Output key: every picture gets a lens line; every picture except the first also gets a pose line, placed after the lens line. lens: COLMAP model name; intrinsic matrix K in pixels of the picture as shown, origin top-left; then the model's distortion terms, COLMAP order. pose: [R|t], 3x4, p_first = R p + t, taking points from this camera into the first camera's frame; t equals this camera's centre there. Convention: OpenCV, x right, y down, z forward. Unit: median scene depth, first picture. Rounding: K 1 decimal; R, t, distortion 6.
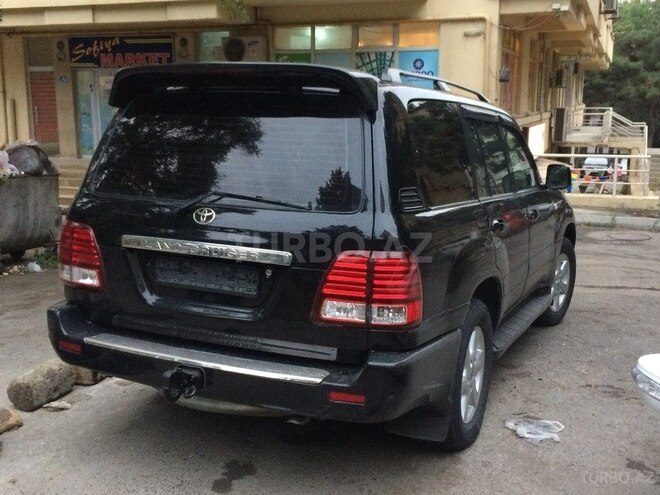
lens RADIAL K [[766.8, 0, 330.7], [0, 766.8, 248.7], [0, 0, 1]] dist [0.052985, 0.000000]
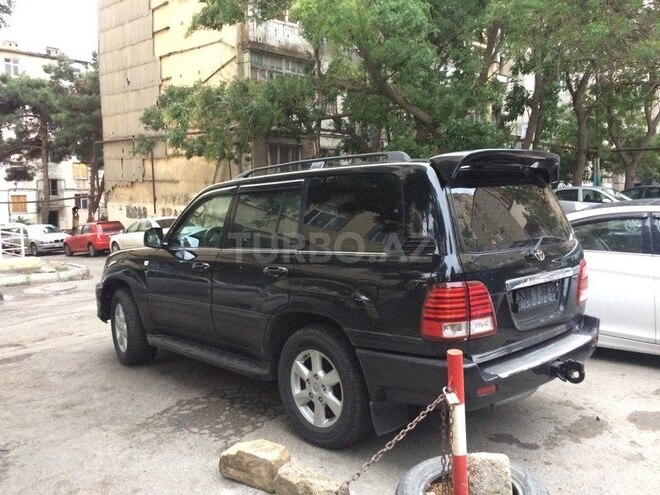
lens RADIAL K [[566.3, 0, 332.1], [0, 566.3, 247.8], [0, 0, 1]] dist [0.043940, -0.069256]
pose [[0.343525, -0.102080, 0.933579, -1.178855], [0.174847, 0.983647, 0.043217, -0.154099], [-0.922724, 0.148387, 0.355756, 0.892738]]
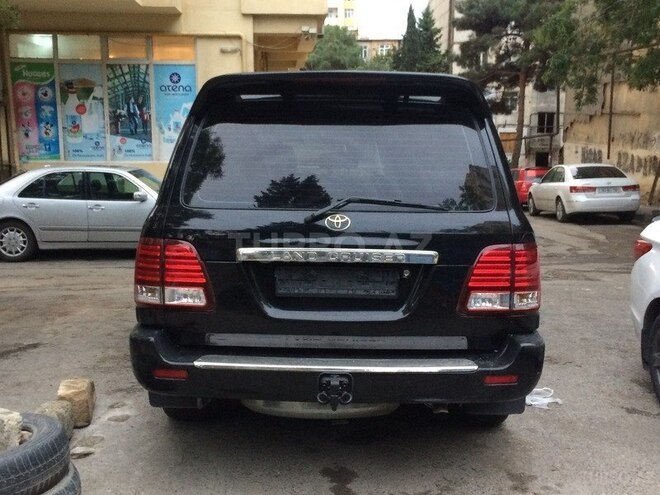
lens RADIAL K [[766.8, 0, 330.8], [0, 766.8, 248.5], [0, 0, 1]] dist [0.052985, 0.000000]
pose [[0.908960, -0.065936, 0.411636, -0.537288], [0.074506, 0.997209, -0.004789, -0.003994], [-0.410172, 0.035022, 0.911336, 0.081017]]
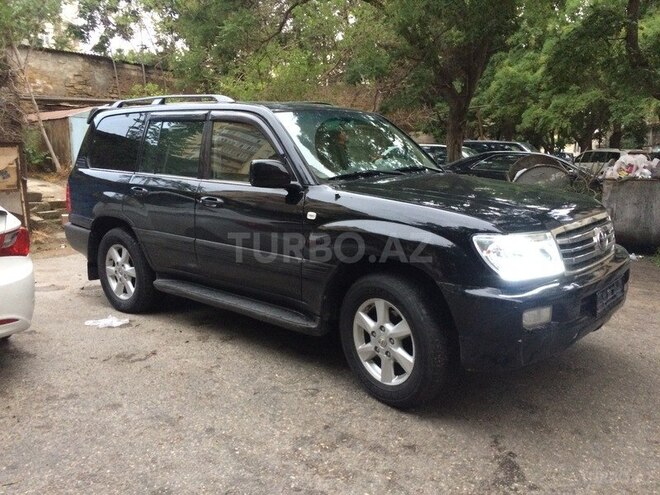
lens RADIAL K [[566.3, 0, 327.9], [0, 566.3, 244.4], [0, 0, 1]] dist [0.043940, -0.069256]
pose [[-0.262038, 0.147707, -0.953687, 1.384234], [-0.150297, 0.969914, 0.191516, -0.227440], [0.953282, 0.193521, -0.231954, 1.892874]]
